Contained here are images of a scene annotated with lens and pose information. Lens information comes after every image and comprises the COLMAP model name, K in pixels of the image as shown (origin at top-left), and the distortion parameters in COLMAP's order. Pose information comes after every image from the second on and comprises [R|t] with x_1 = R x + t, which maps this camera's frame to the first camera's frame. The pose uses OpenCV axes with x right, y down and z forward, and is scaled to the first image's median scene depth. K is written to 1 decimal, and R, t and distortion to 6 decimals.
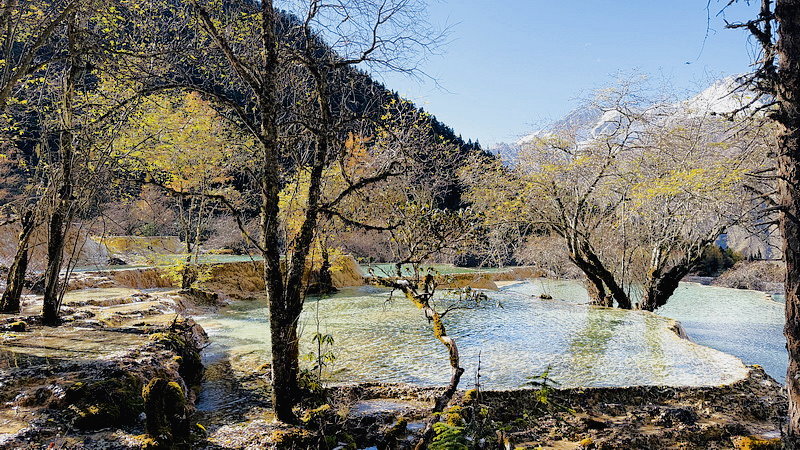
lens RADIAL K [[556.4, 0, 399.2], [0, 556.4, 219.5], [0, 0, 1]] dist [0.044646, -0.038938]
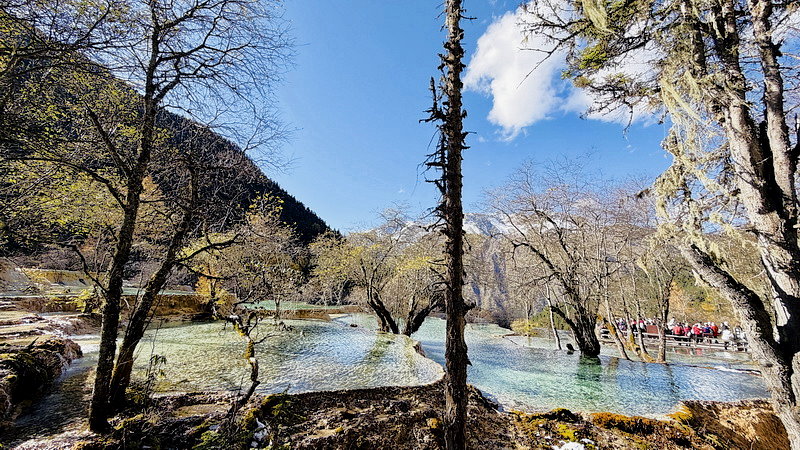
lens RADIAL K [[317.3, 0, 393.9], [0, 317.3, 220.6], [0, 0, 1]] dist [0.002850, -0.000797]
pose [[0.947480, 0.119863, 0.296504, 0.133148], [-0.067519, 0.981183, -0.180890, -0.013087], [-0.312607, 0.151370, 0.937744, 0.052244]]
